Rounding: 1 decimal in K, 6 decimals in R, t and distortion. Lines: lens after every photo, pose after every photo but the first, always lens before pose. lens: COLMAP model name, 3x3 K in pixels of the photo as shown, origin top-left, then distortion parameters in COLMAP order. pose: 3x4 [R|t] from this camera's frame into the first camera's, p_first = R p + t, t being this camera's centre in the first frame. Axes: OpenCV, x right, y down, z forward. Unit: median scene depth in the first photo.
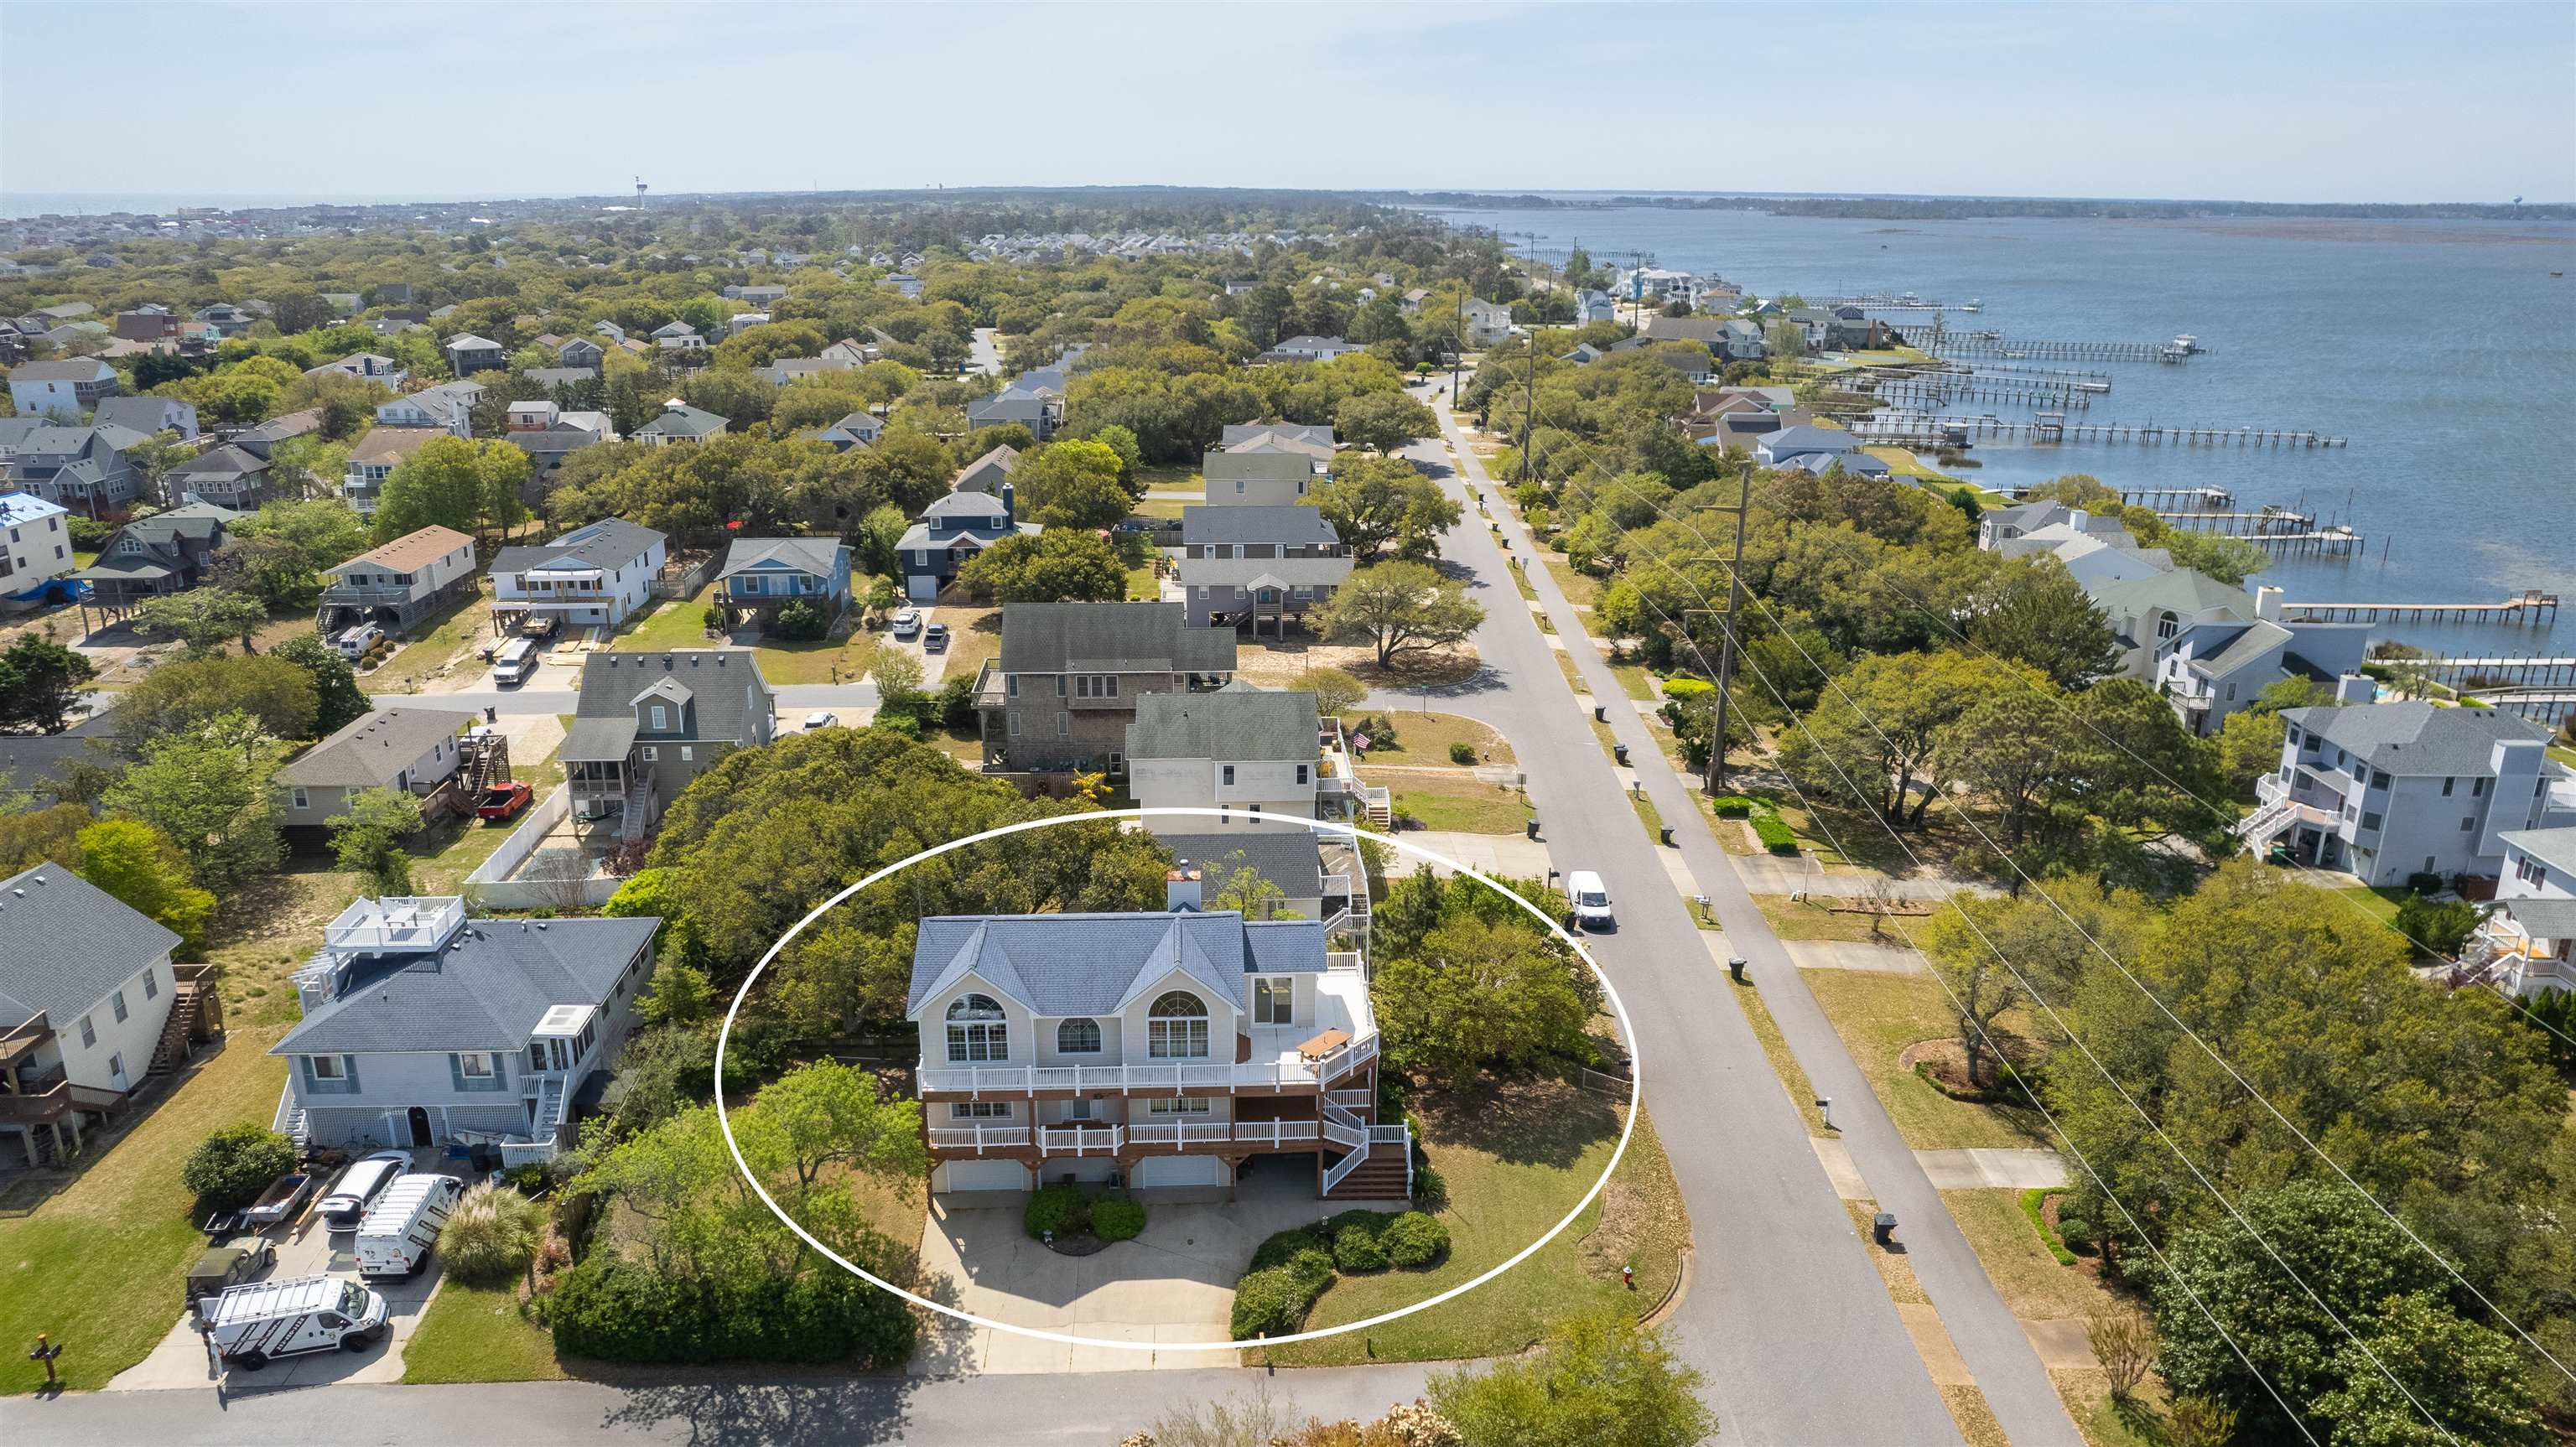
lens RADIAL K [[1701.7, 0, 1288.0], [0, 1701.7, 723.5], [0, 0, 1]] dist [-0.076200, 0.068487]
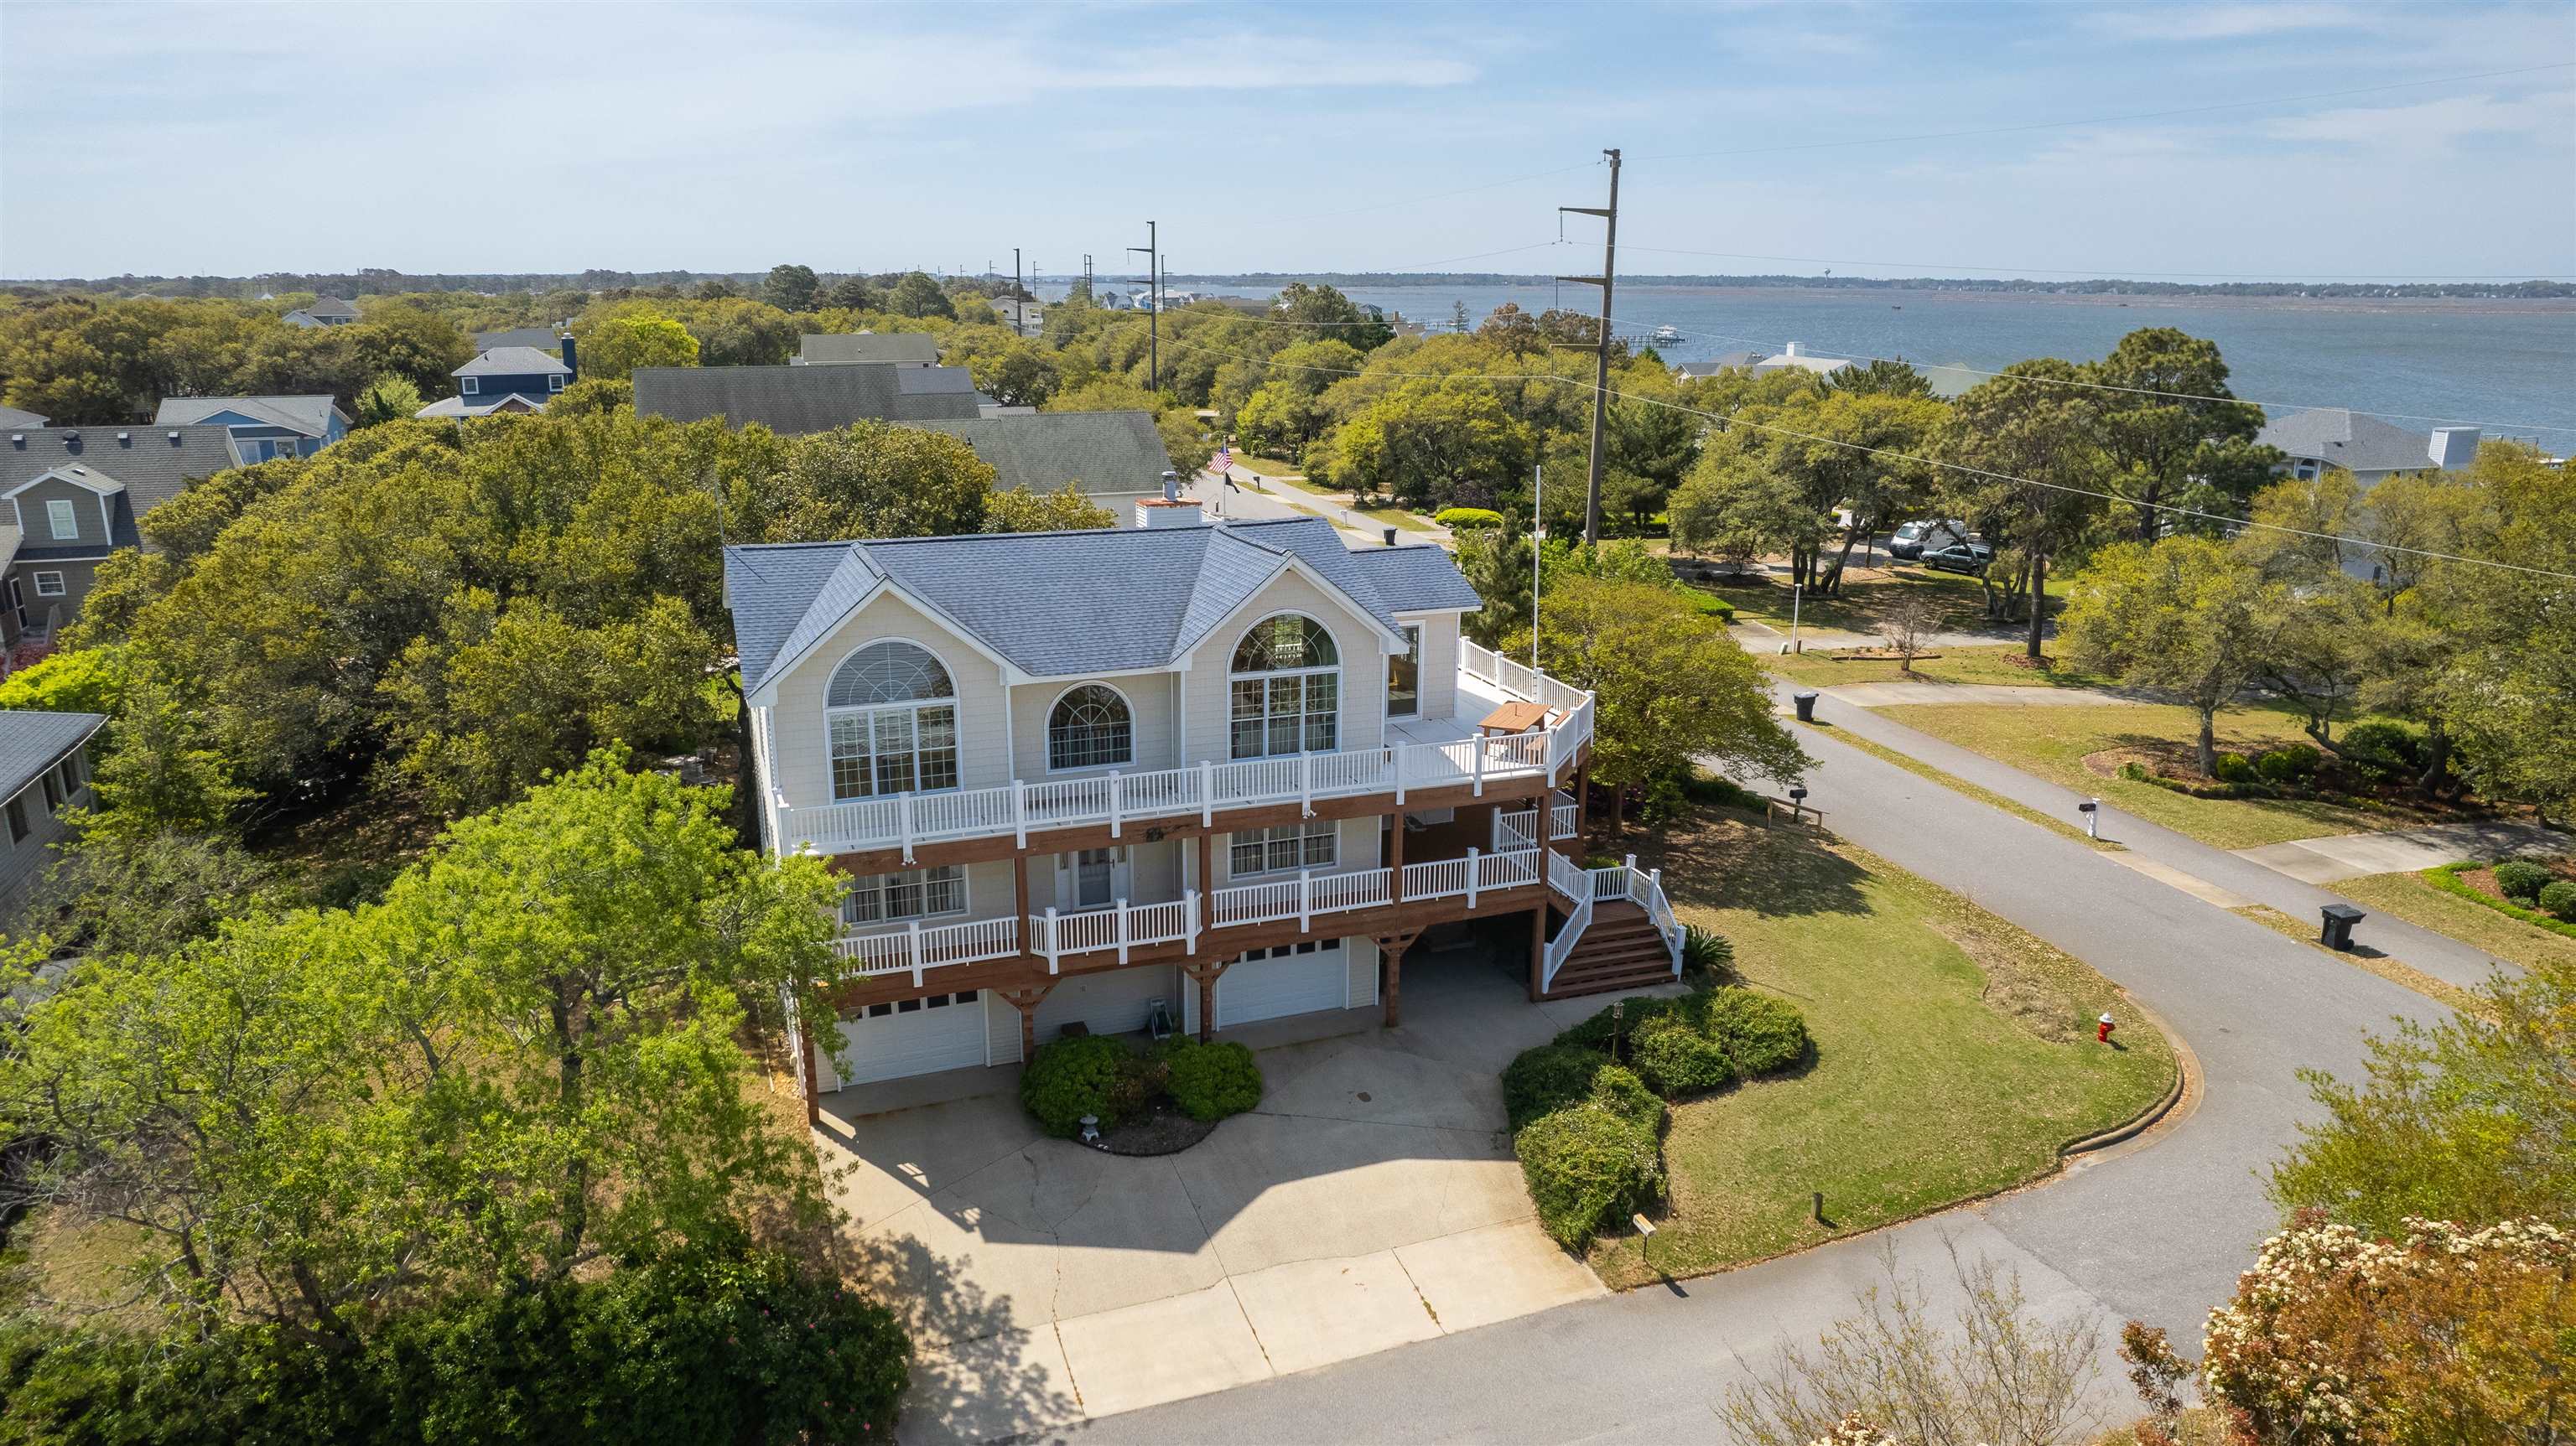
lens RADIAL K [[1665.0, 0, 1288.0], [0, 1665.0, 723.0], [0, 0, 1]] dist [-0.072034, 0.065881]
pose [[0.952867, -0.084061, 0.291510, -0.144339], [0.095556, 0.995100, -0.025397, 0.136966], [-0.287947, 0.052055, 0.956231, 0.349495]]
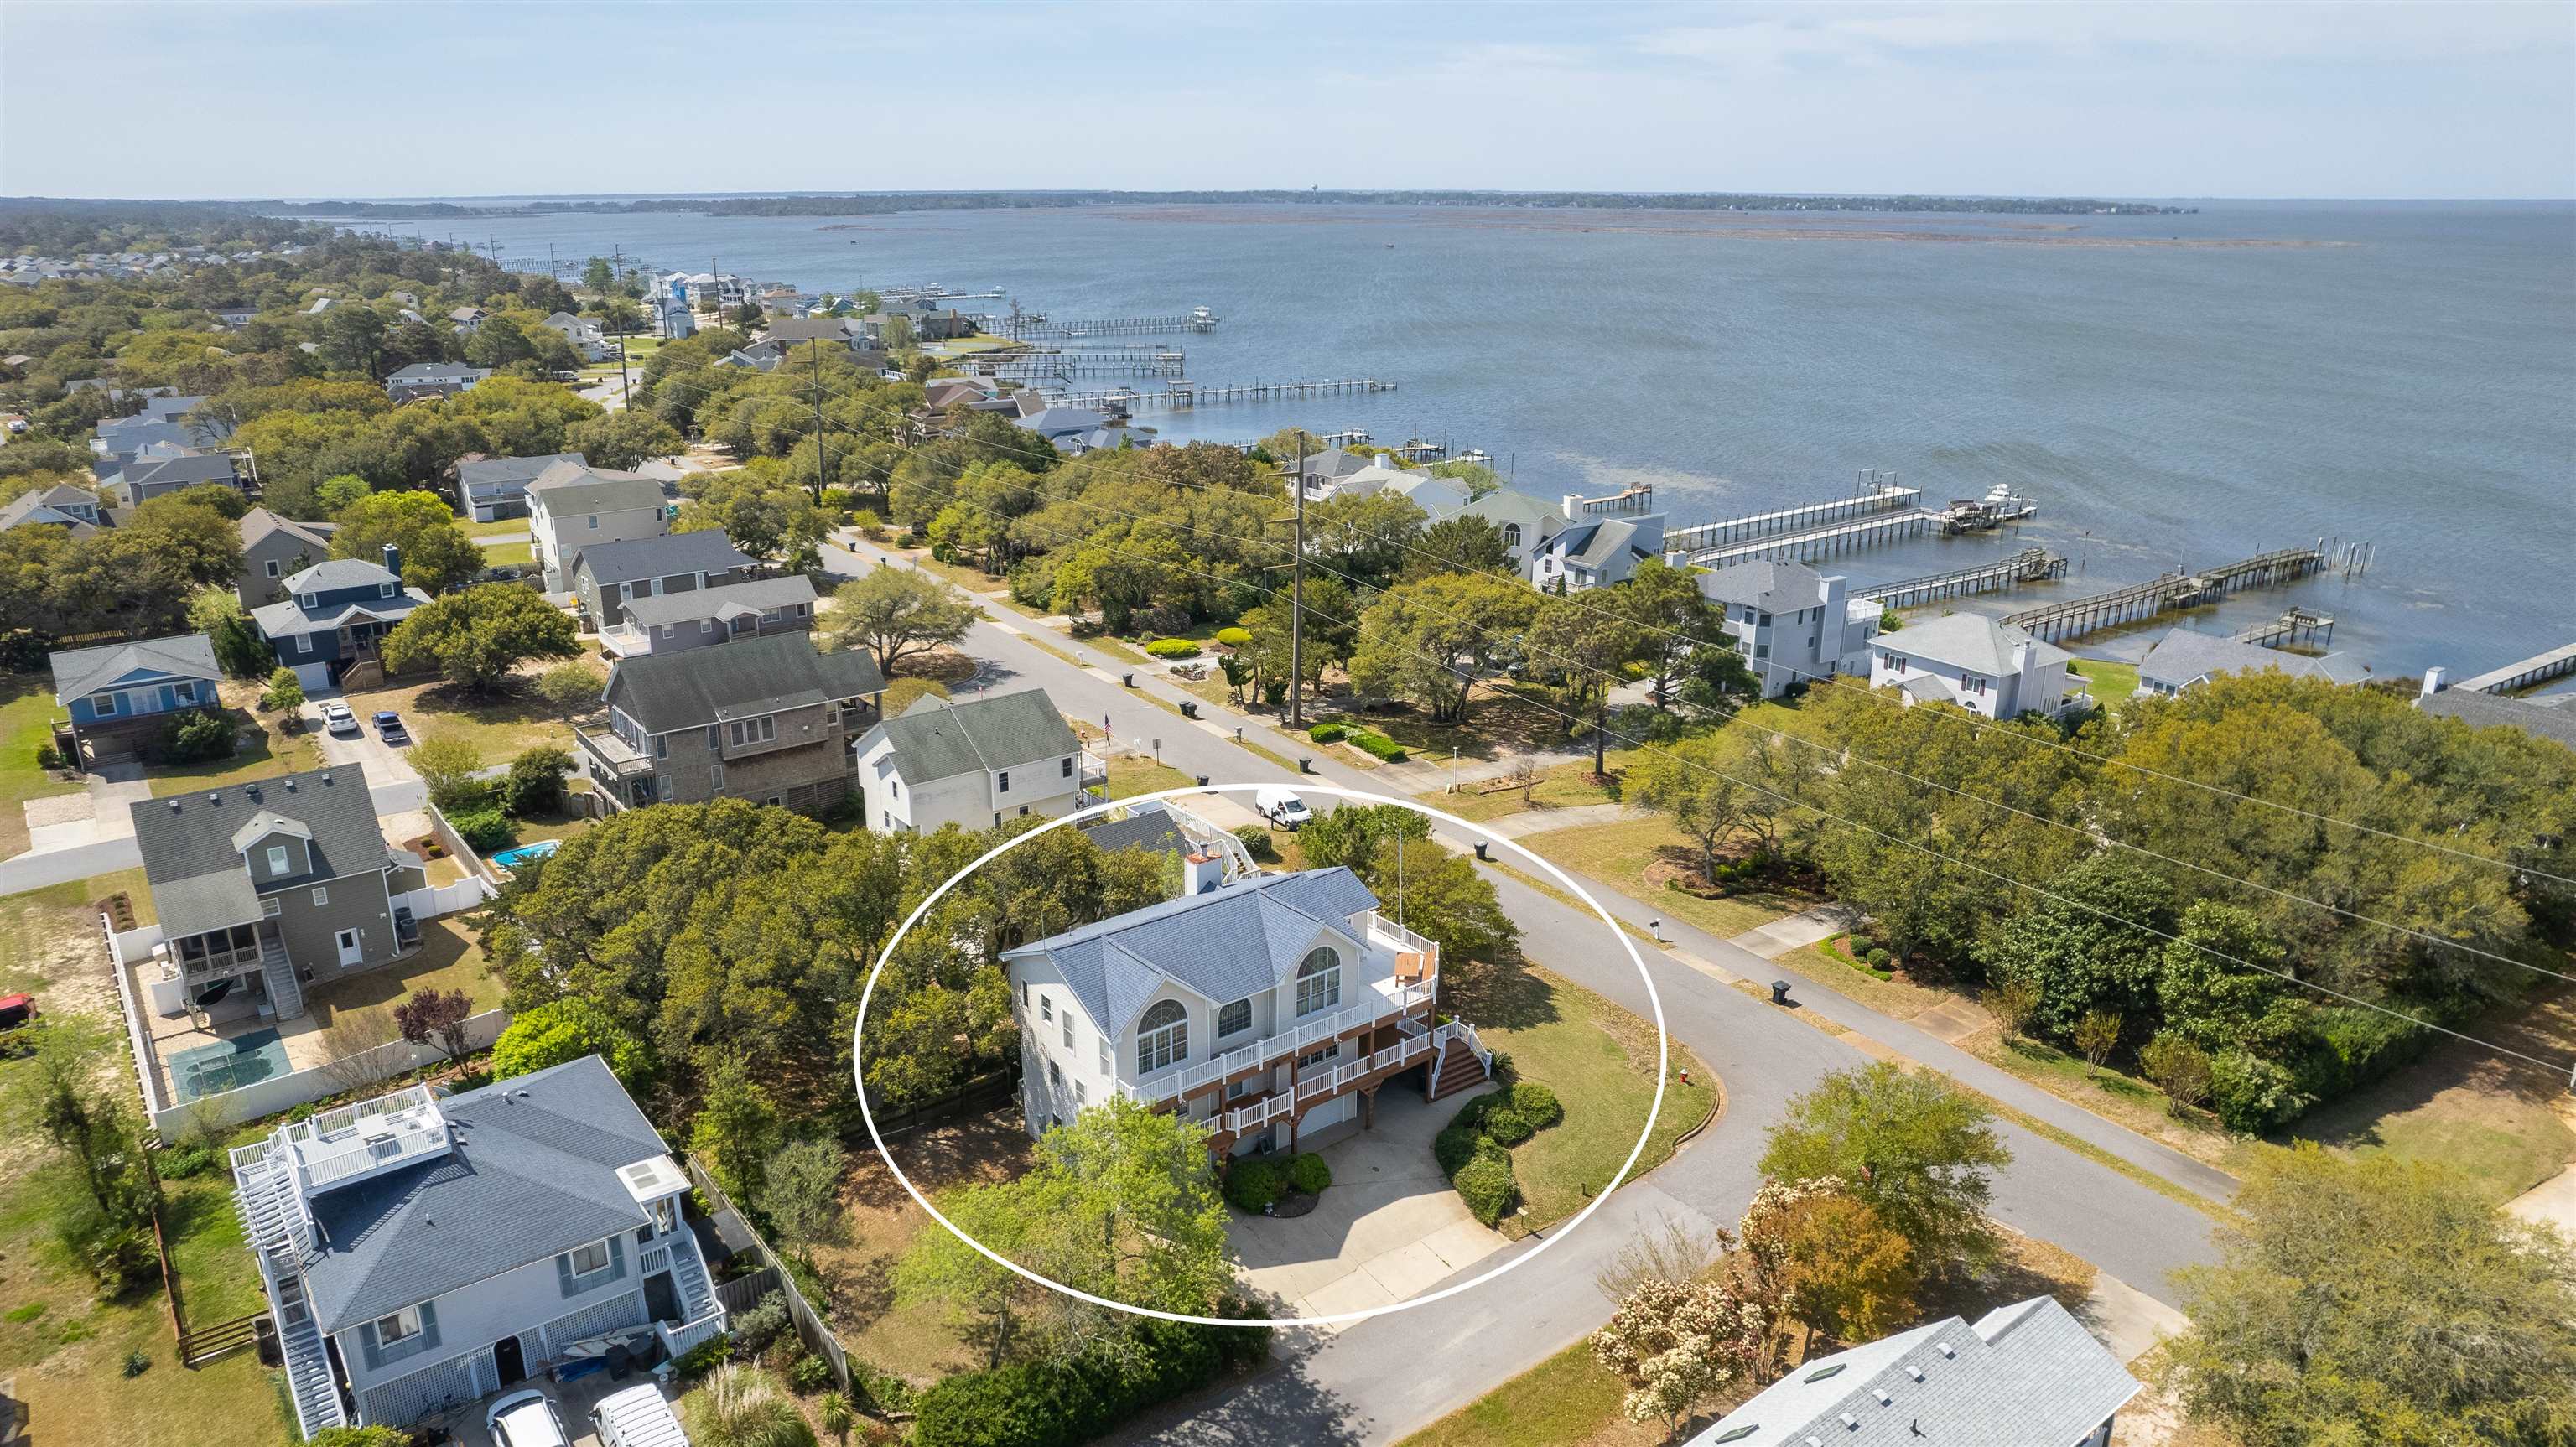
lens RADIAL K [[1665.1, 0, 1288.0], [0, 1665.1, 723.5], [0, 0, 1]] dist [-0.072034, 0.065881]
pose [[0.826124, -0.179960, 0.533979, -0.415069], [0.176496, 0.982586, 0.058090, -0.031117], [-0.535134, 0.046255, 0.843500, 0.079831]]
